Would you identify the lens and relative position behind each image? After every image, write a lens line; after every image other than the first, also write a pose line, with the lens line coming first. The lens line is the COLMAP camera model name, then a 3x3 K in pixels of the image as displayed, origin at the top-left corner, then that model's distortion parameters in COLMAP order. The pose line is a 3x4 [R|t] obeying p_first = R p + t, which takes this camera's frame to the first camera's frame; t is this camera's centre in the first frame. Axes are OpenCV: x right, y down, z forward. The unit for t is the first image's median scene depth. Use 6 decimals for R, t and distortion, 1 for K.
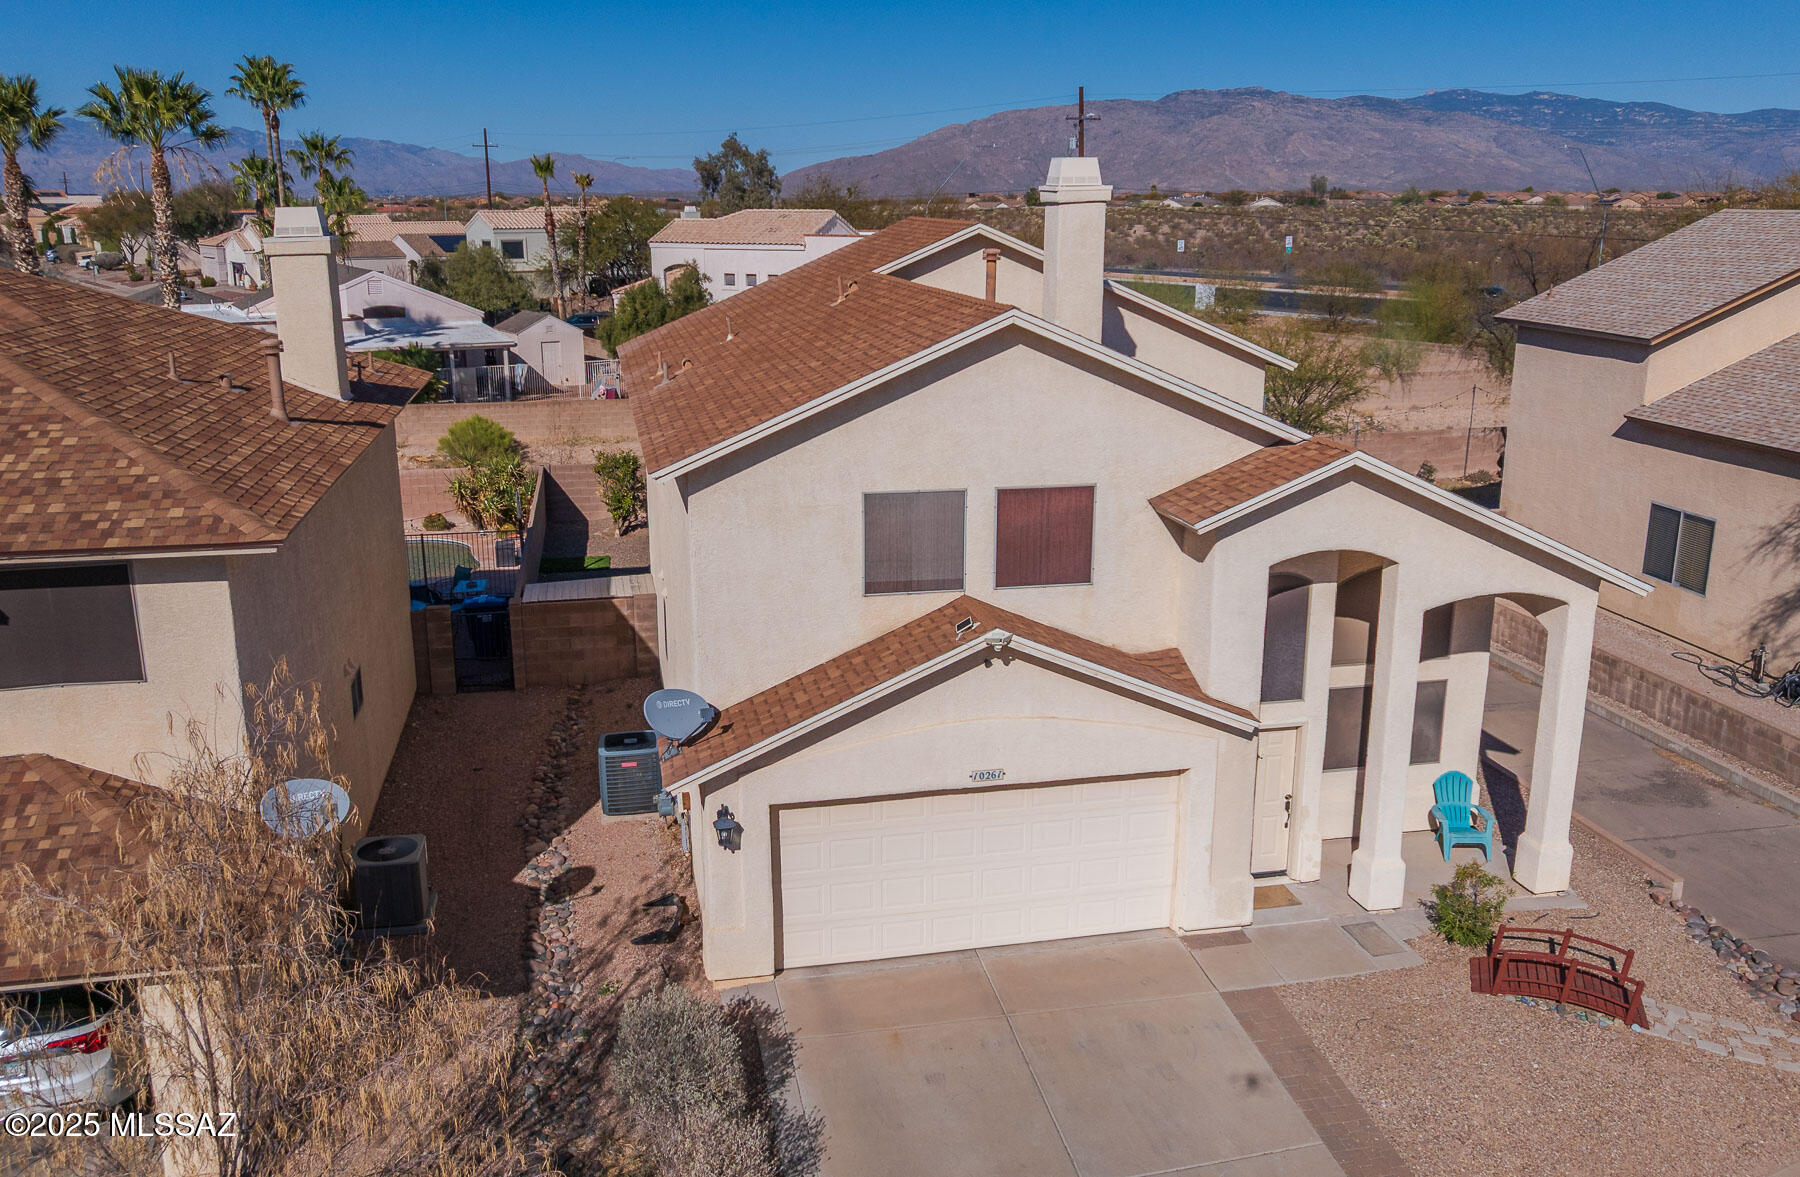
lens RADIAL K [[1477.9, 0, 909.3], [0, 1477.9, 586.1], [0, 0, 1]] dist [-0.007635, -0.035313]
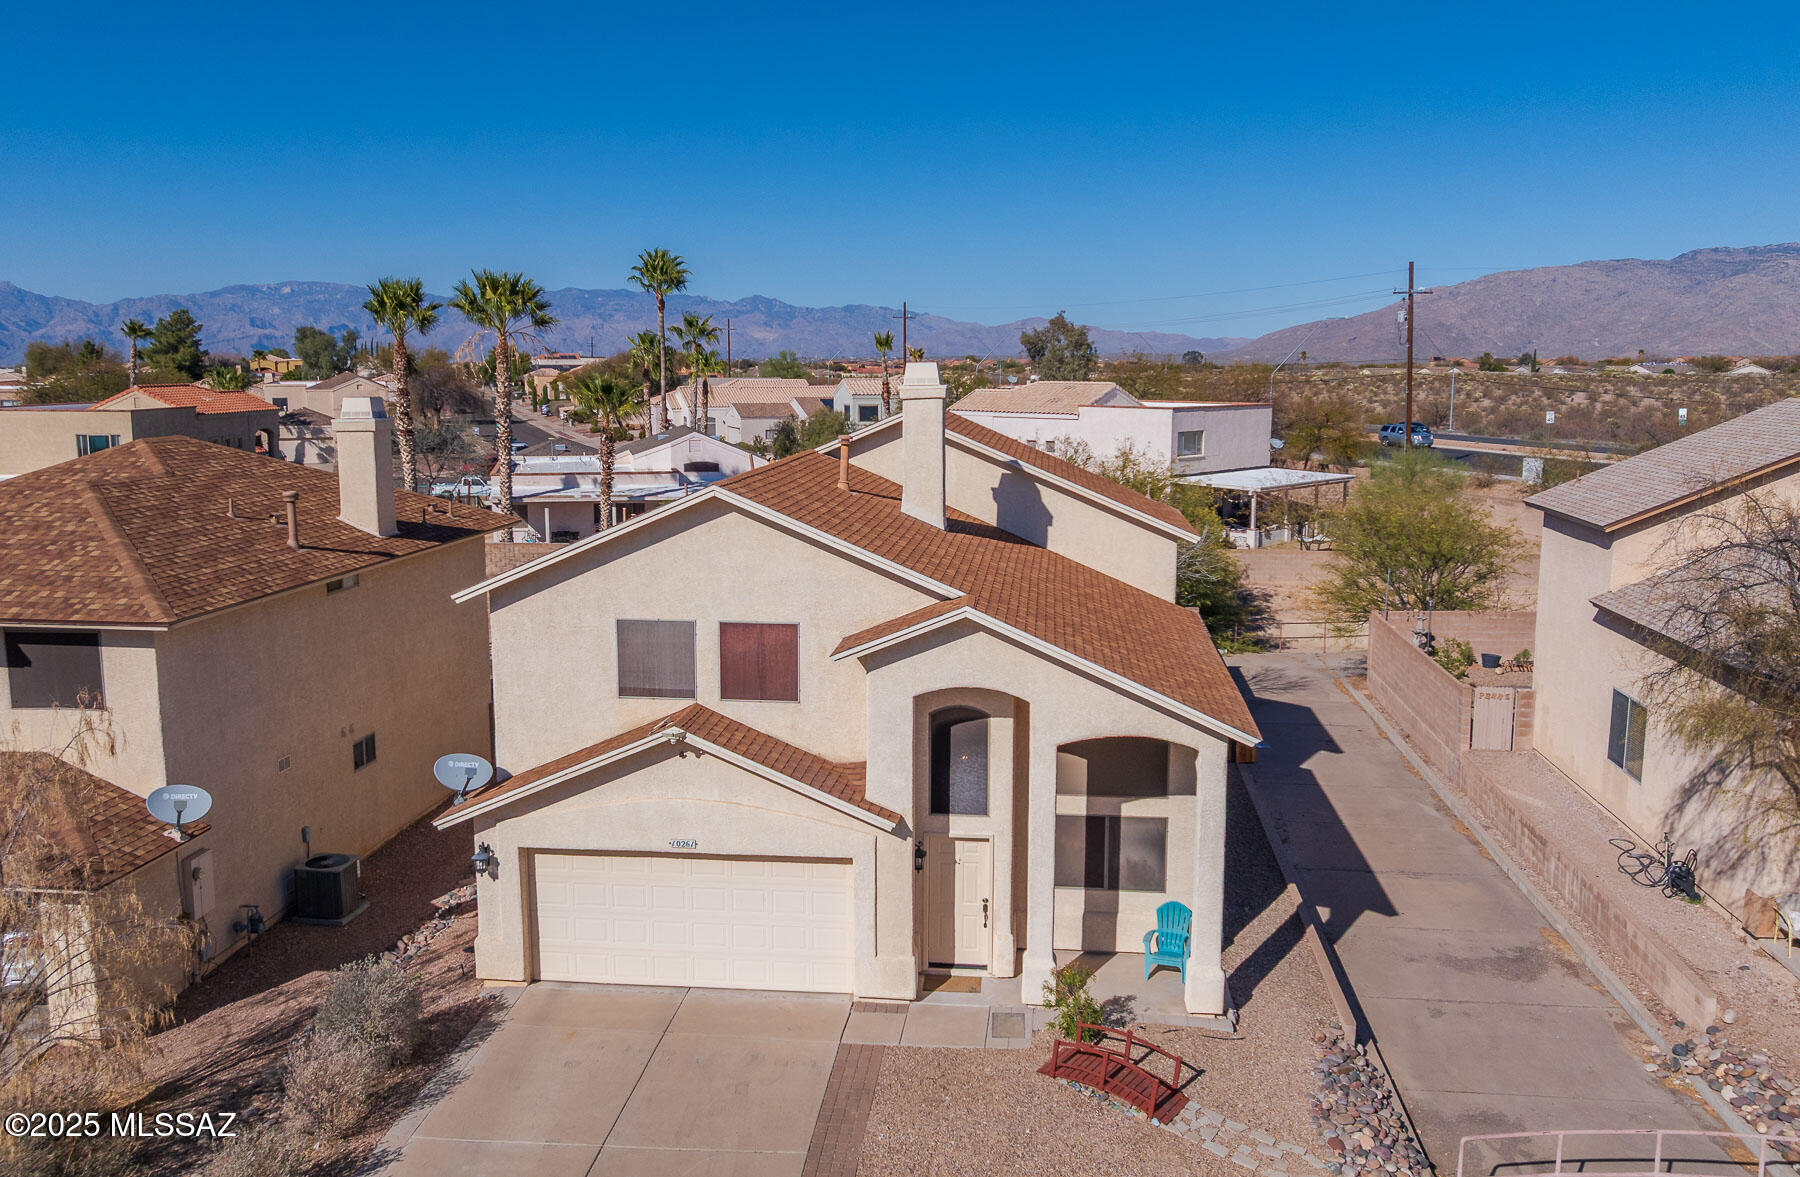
lens RADIAL K [[1477.9, 0, 909.3], [0, 1477.9, 586.1], [0, 0, 1]] dist [-0.007635, -0.035313]
pose [[0.951553, 0.047777, -0.303750, 0.592973], [-0.079397, 0.992532, -0.092609, 0.009114], [0.297057, 0.112240, 0.948240, -0.172947]]
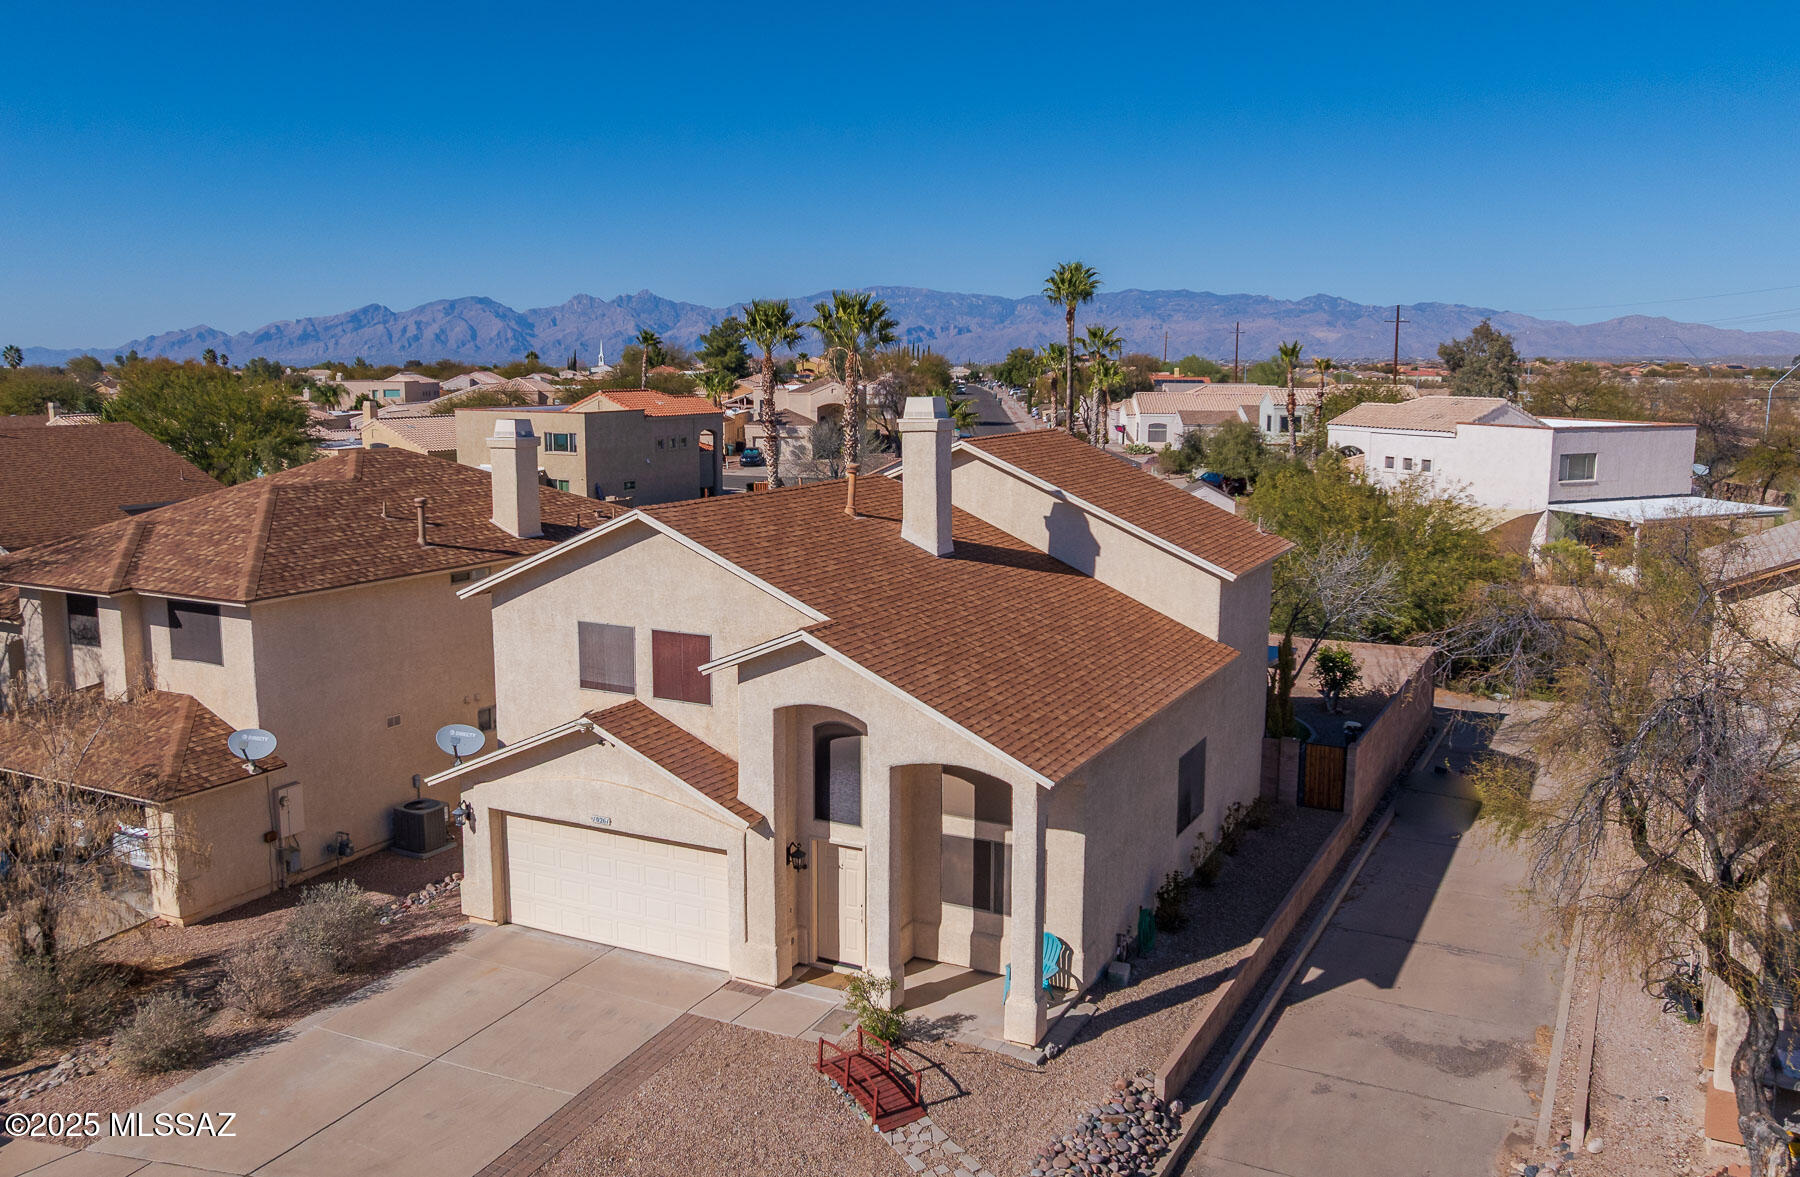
lens RADIAL K [[1477.9, 0, 909.3], [0, 1477.9, 586.1], [0, 0, 1]] dist [-0.007635, -0.035313]
pose [[0.776047, 0.098138, -0.622993, 1.135455], [-0.163111, 0.985442, -0.047951, -0.077566], [0.609217, 0.138829, 0.780757, 0.008029]]
